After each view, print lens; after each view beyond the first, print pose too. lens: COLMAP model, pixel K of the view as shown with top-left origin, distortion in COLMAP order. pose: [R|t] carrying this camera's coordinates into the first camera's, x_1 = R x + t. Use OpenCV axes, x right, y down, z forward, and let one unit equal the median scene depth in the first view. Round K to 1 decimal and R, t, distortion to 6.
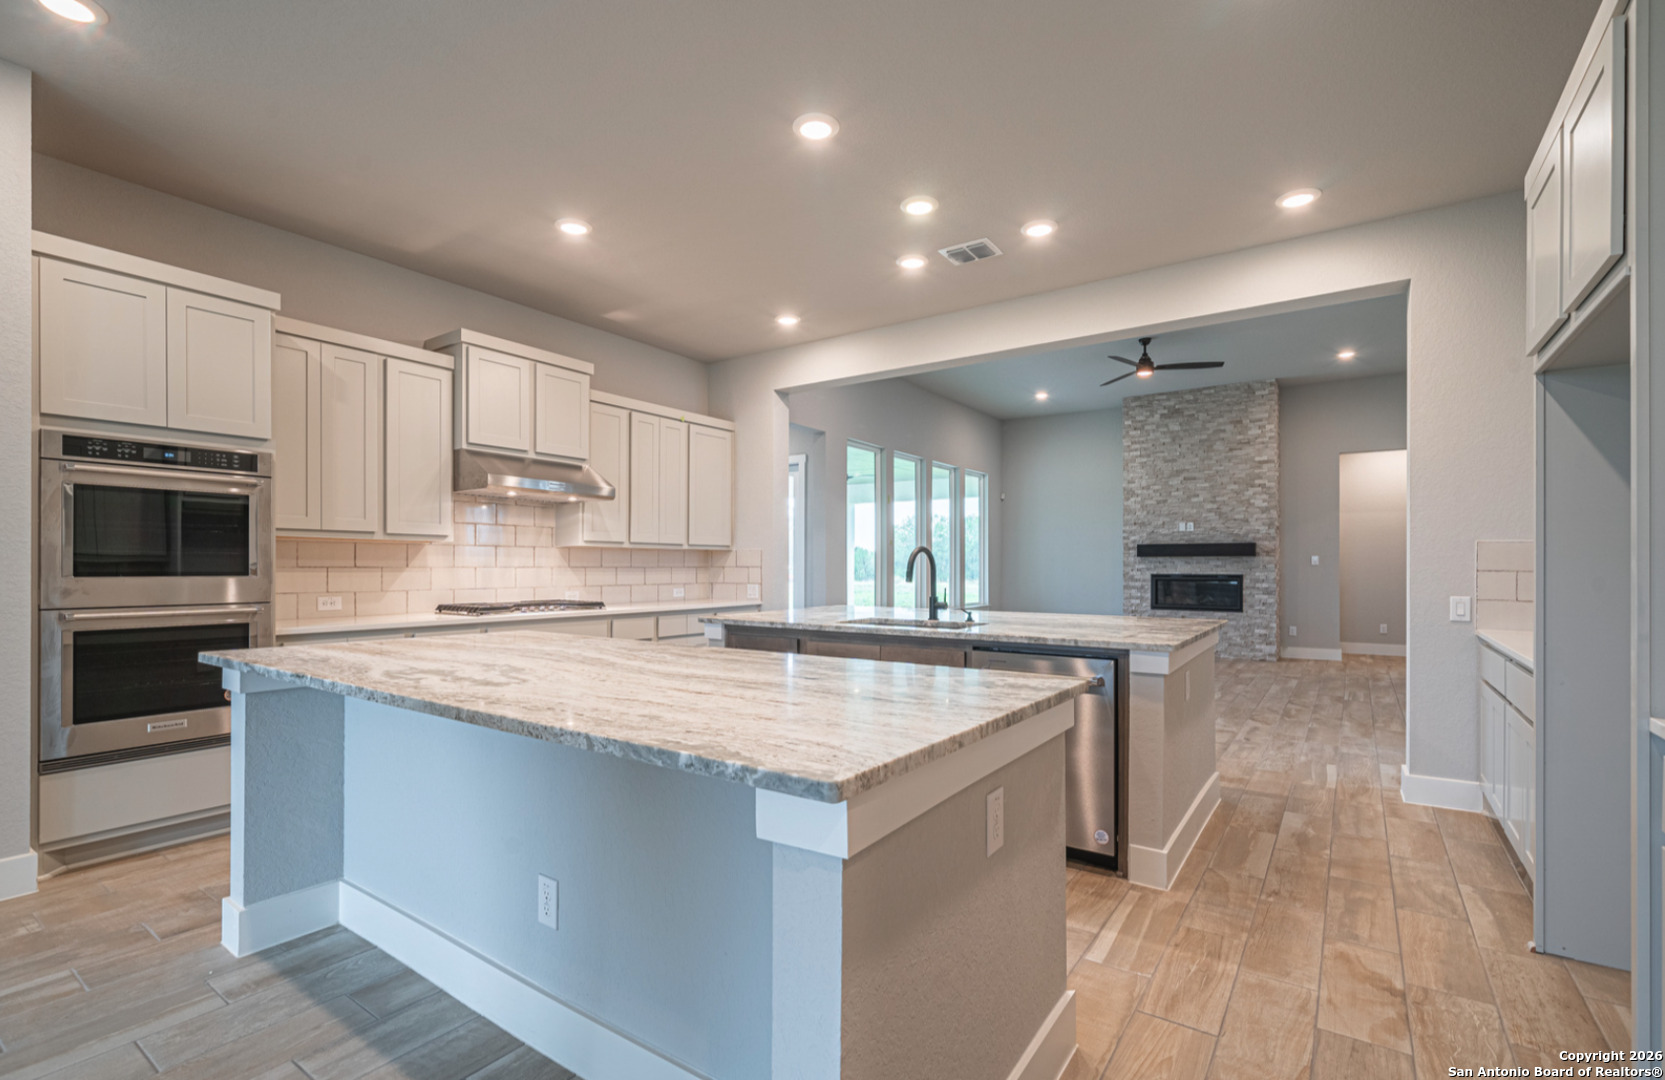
lens RADIAL K [[748.0, 0, 833.3], [0, 748.0, 554.5], [0, 0, 1]] dist [-0.001588, 0.000528]
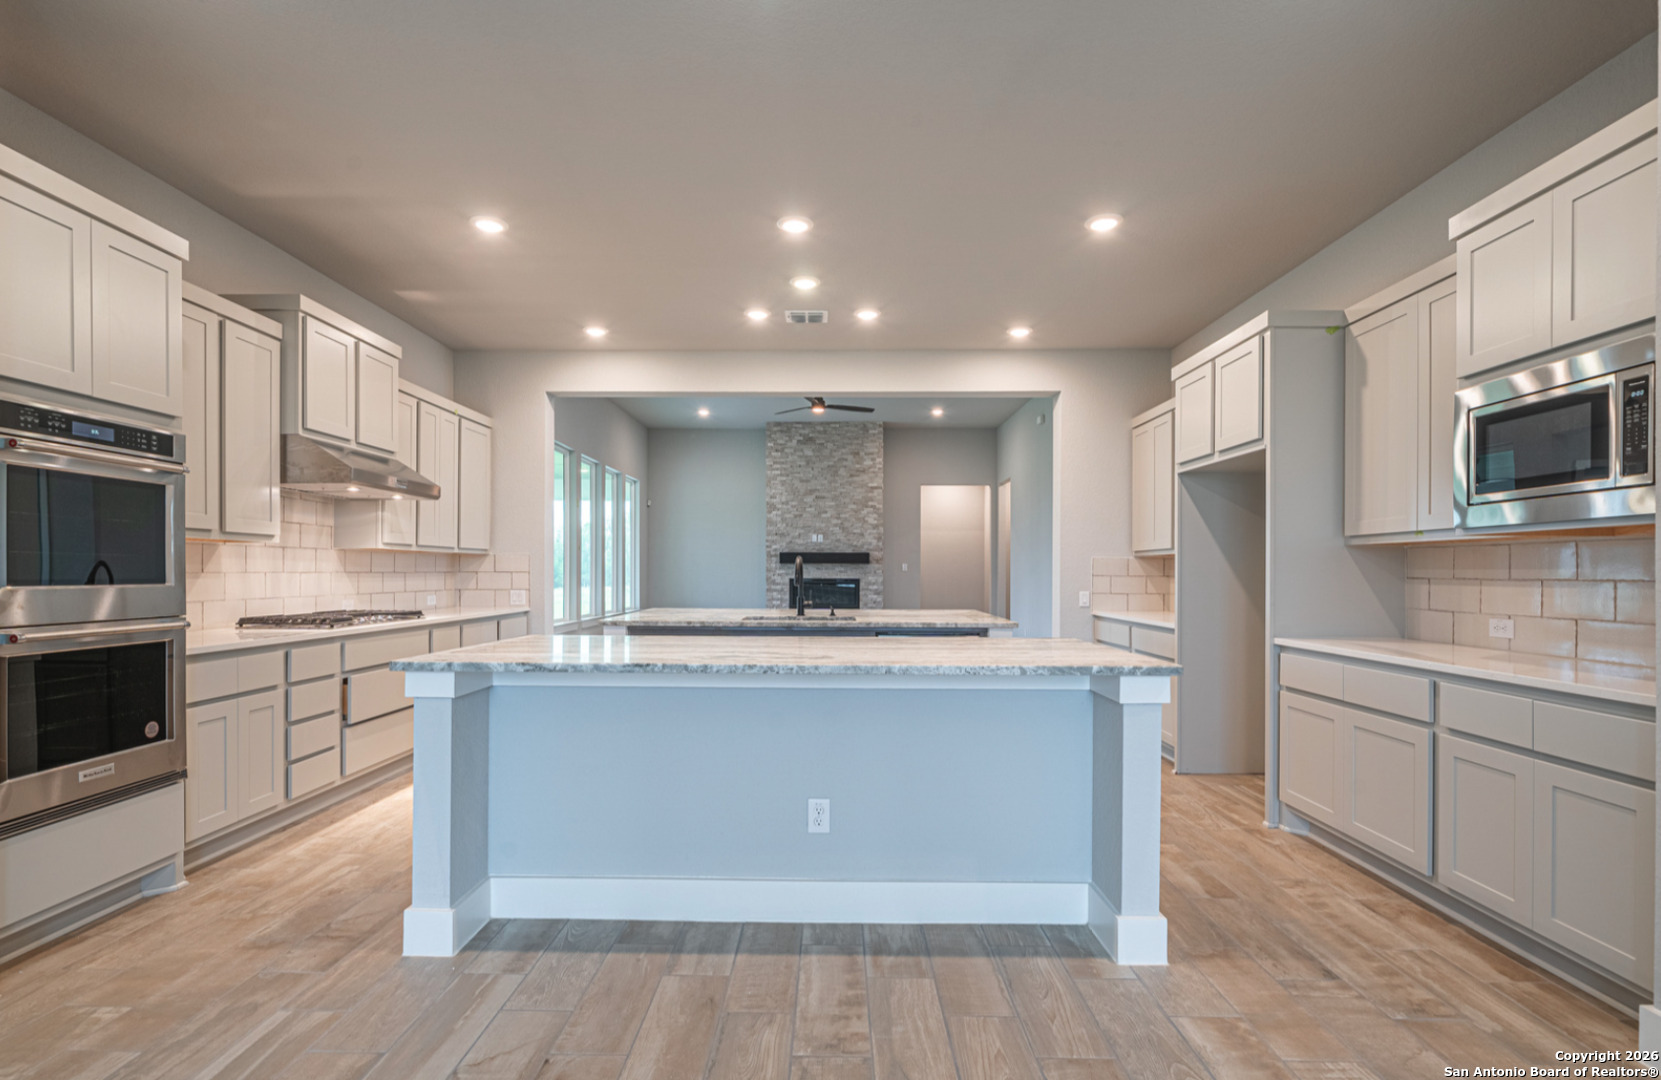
lens RADIAL K [[793.3, 0, 828.6], [0, 793.3, 554.8], [0, 0, 1]] dist [0.002253, -0.000814]
pose [[0.825111, 0.013932, 0.564799, -0.440252], [-0.011623, 0.999903, -0.007686, -0.003057], [-0.564851, -0.000223, 0.825193, -0.082182]]
